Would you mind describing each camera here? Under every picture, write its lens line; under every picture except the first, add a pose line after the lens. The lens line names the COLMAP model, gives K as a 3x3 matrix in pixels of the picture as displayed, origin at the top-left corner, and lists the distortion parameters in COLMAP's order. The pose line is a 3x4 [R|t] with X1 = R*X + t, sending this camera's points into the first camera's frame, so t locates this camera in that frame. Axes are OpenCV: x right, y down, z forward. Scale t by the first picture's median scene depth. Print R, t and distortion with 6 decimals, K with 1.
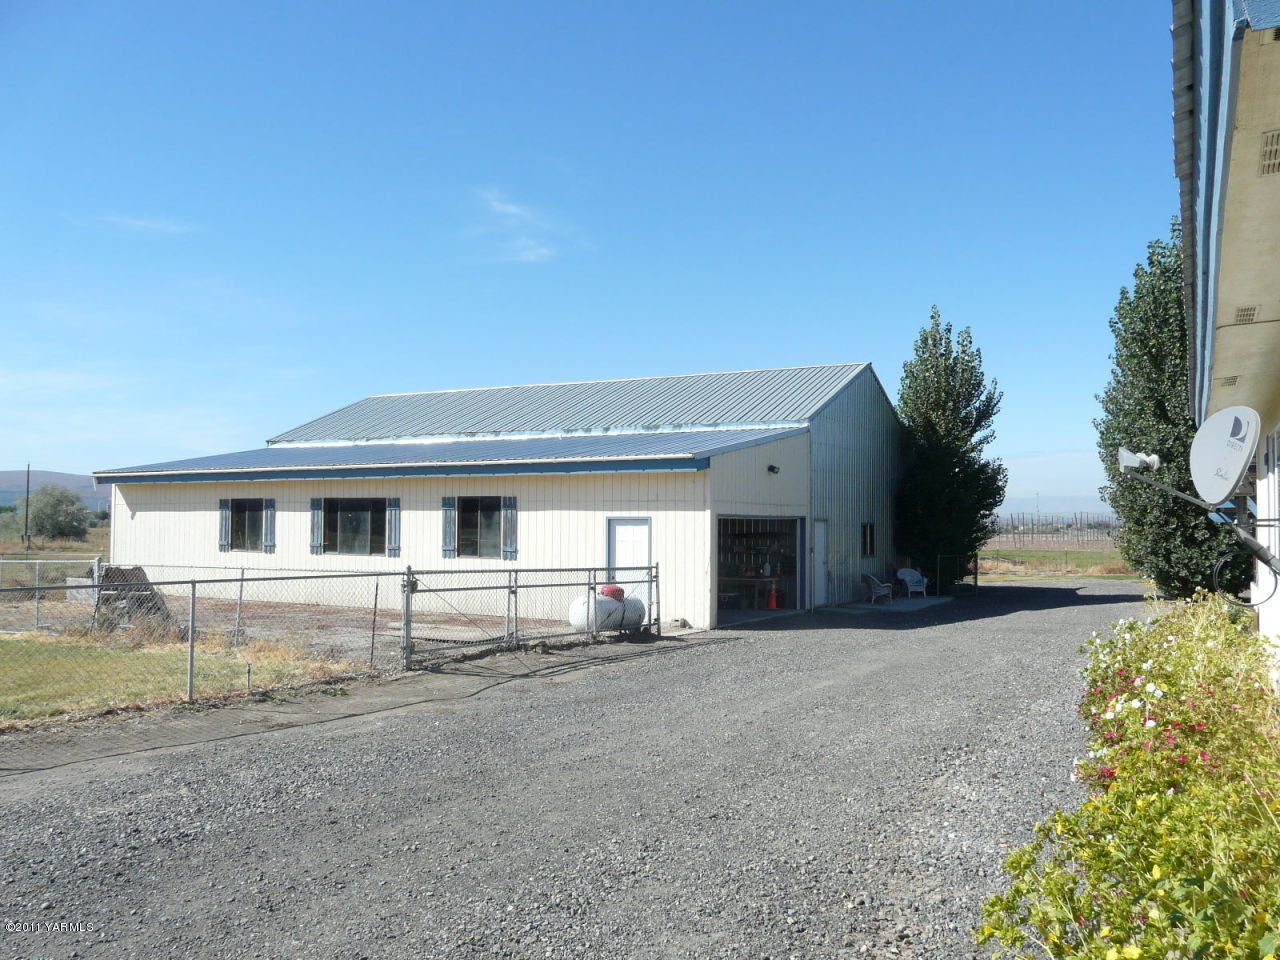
lens RADIAL K [[1154.3, 0, 637.0], [0, 1154.3, 480.8], [0, 0, 1]] dist [-0.051674, 0.009390]
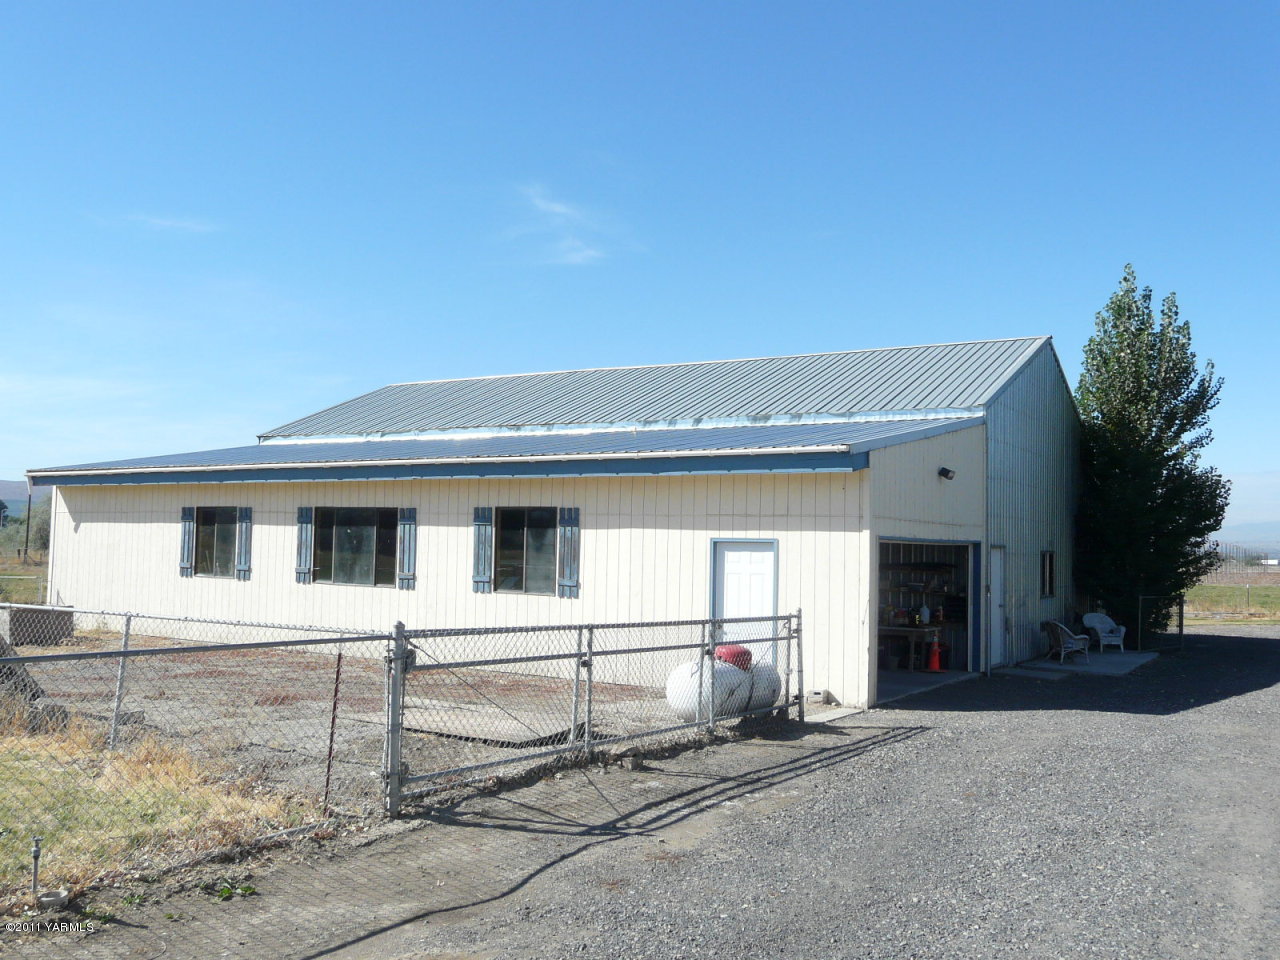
lens RADIAL K [[1154.3, 0, 642.3], [0, 1154.3, 468.6], [0, 0, 1]] dist [-0.051674, 0.009390]
pose [[0.999413, 0.012715, -0.031809, -0.041708], [-0.013673, 0.999454, -0.030090, 0.010200], [0.031409, 0.030507, 0.999041, 0.282907]]
